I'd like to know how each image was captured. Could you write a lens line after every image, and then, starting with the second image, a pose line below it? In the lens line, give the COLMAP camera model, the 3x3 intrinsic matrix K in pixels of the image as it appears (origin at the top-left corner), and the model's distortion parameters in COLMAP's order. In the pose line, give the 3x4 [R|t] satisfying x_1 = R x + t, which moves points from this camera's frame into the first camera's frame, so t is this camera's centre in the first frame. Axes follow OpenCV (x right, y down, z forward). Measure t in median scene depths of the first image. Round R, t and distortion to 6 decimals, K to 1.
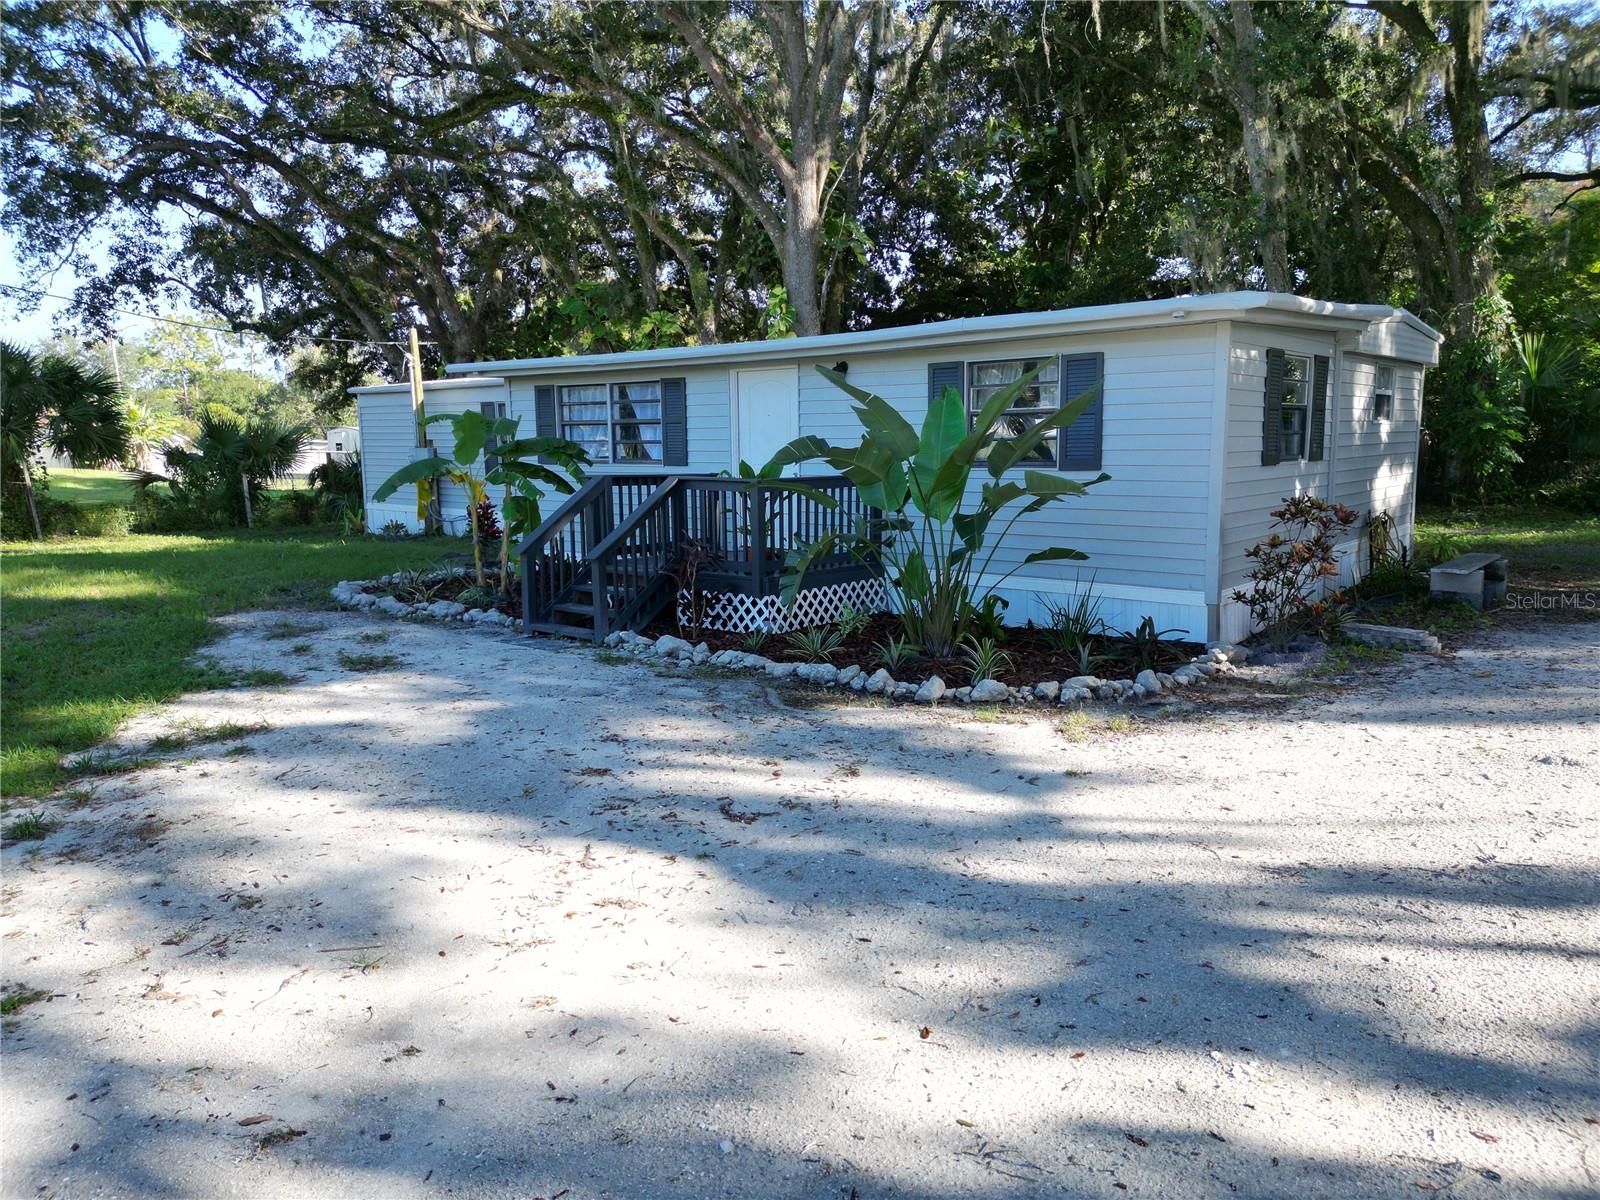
lens RADIAL K [[1122.1, 0, 803.2], [0, 1122.1, 600.5], [0, 0, 1]] dist [0.071686, -0.057391]
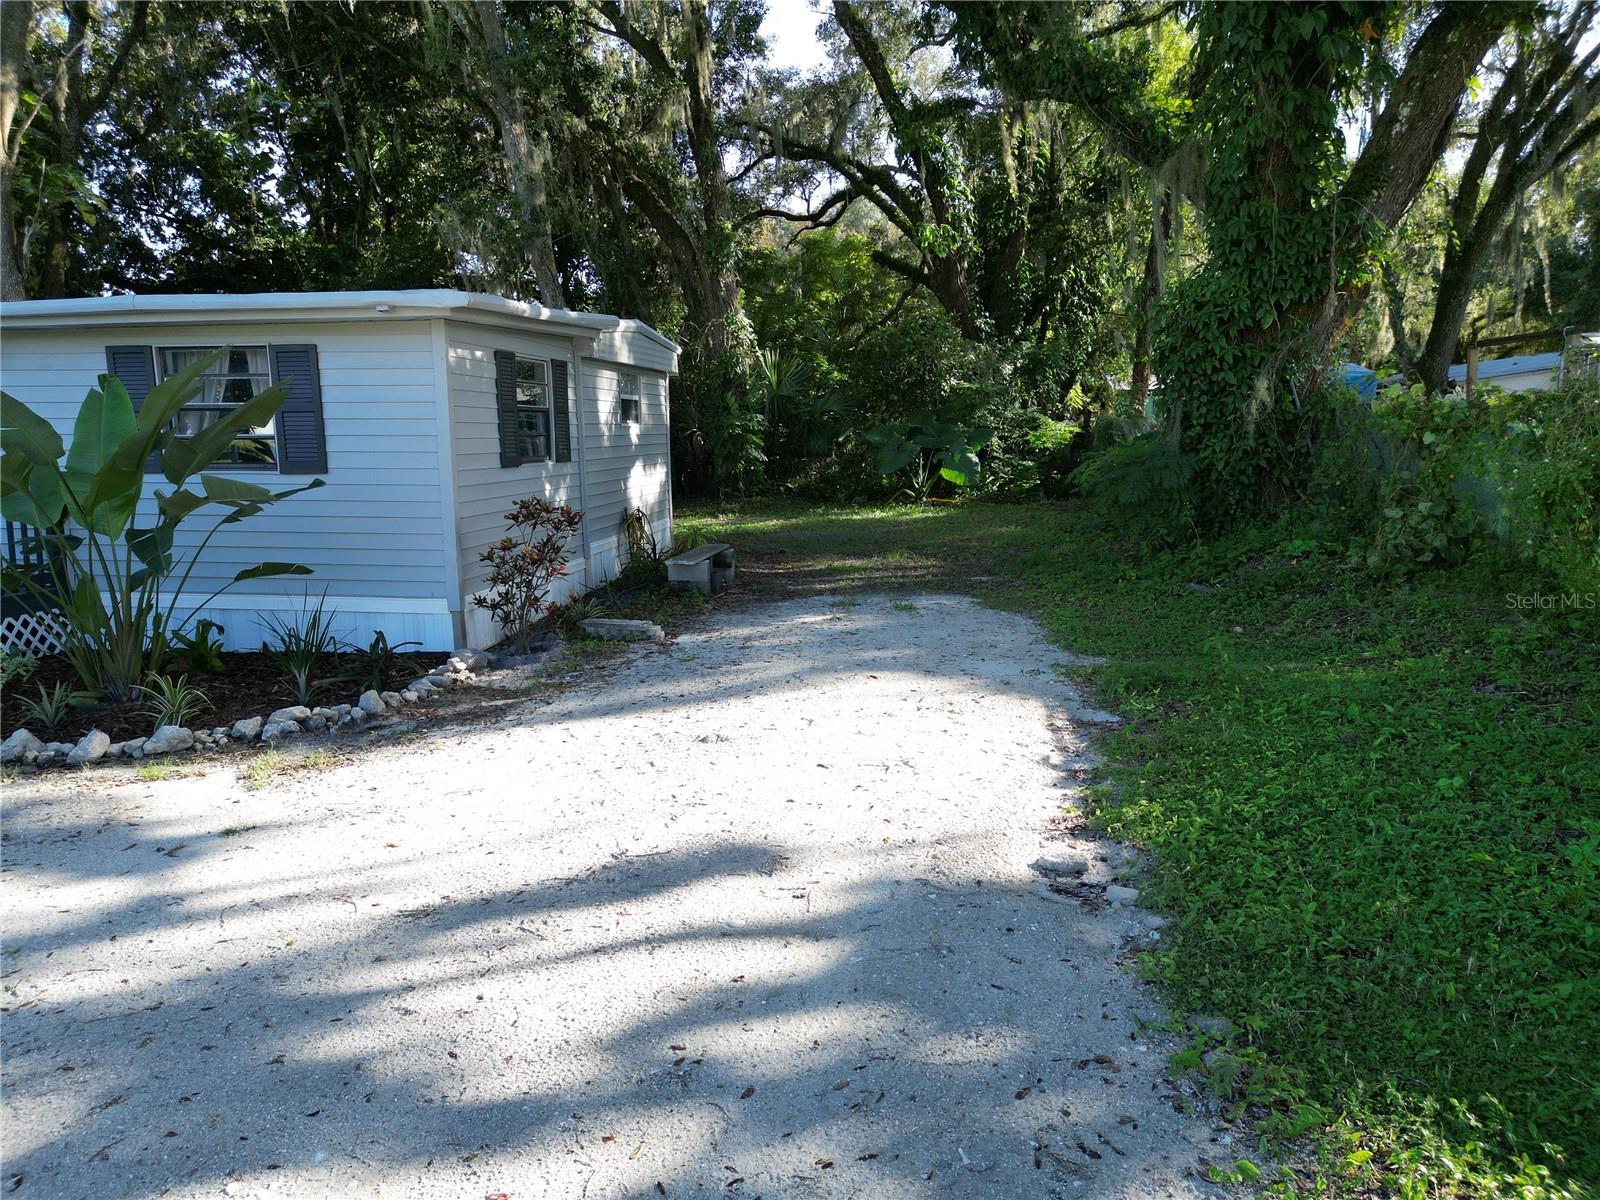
lens RADIAL K [[1122.1, 0, 799.8], [0, 1122.1, 601.4], [0, 0, 1]] dist [0.071686, -0.057391]
pose [[0.850883, -0.075613, 0.519885, 0.100887], [0.073097, 0.997002, 0.025368, -0.007490], [-0.520245, 0.016417, 0.853860, 0.017378]]
